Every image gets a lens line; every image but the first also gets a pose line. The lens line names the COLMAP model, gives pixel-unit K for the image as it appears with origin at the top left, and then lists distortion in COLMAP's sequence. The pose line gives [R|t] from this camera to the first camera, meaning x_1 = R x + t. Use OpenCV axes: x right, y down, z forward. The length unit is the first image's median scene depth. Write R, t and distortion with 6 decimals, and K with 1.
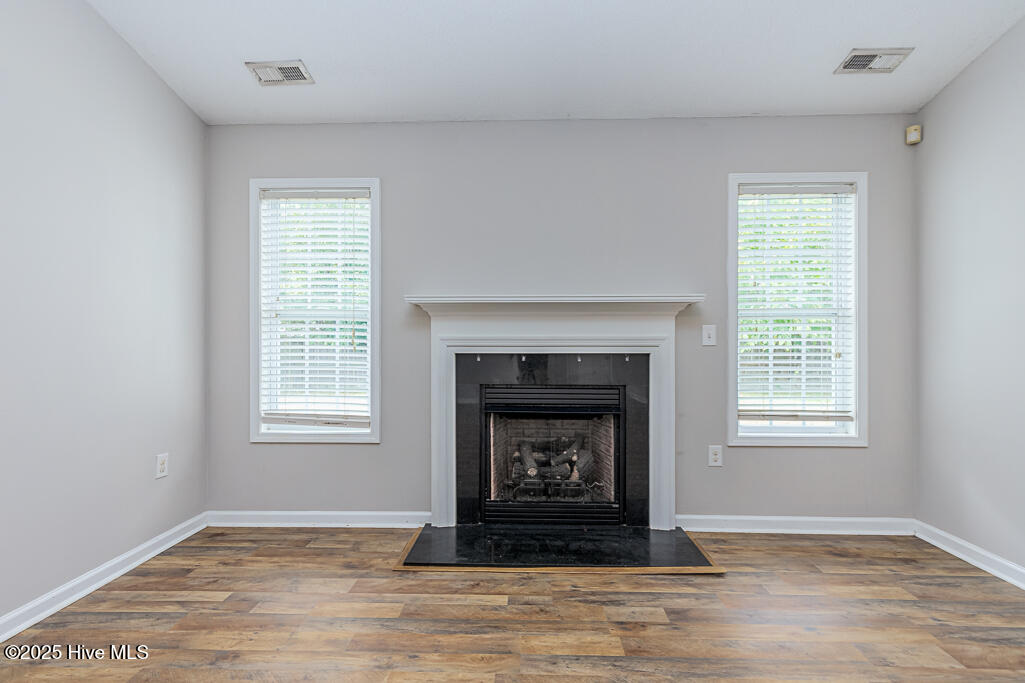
lens RADIAL K [[459.7, 0, 516.3], [0, 459.7, 345.9], [0, 0, 1]] dist [0.001924, 0.000193]
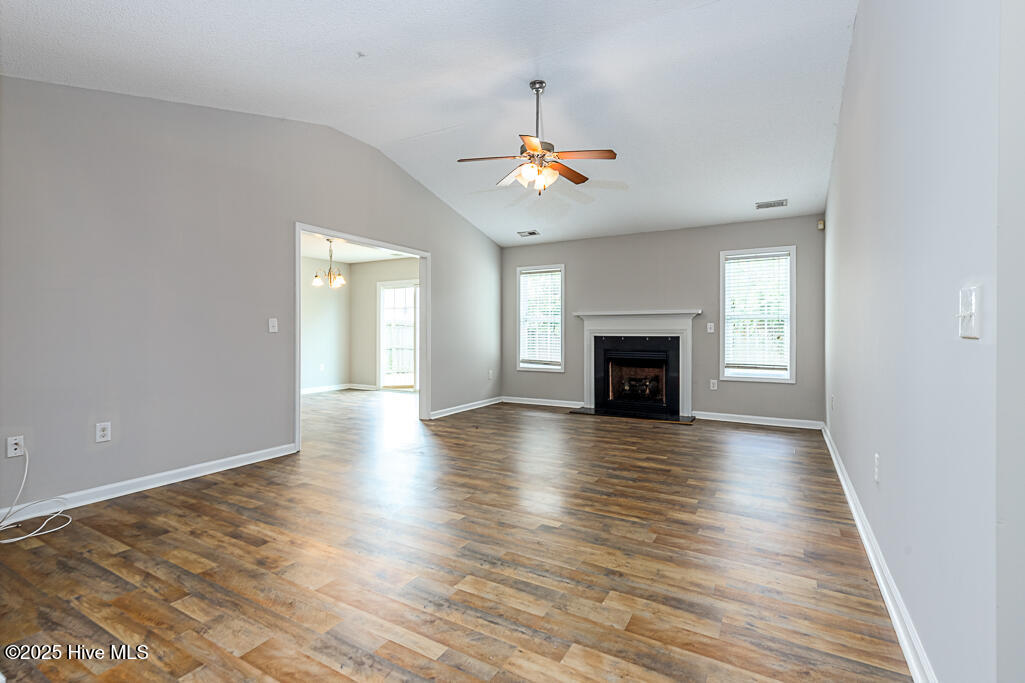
lens RADIAL K [[459.7, 0, 516.3], [0, 459.7, 345.9], [0, 0, 1]] dist [0.001924, 0.000193]
pose [[0.898519, 0.014563, -0.438693, 0.550426], [0.001790, 0.999320, 0.036838, -0.021064], [0.438931, -0.033885, 0.897882, -1.316981]]
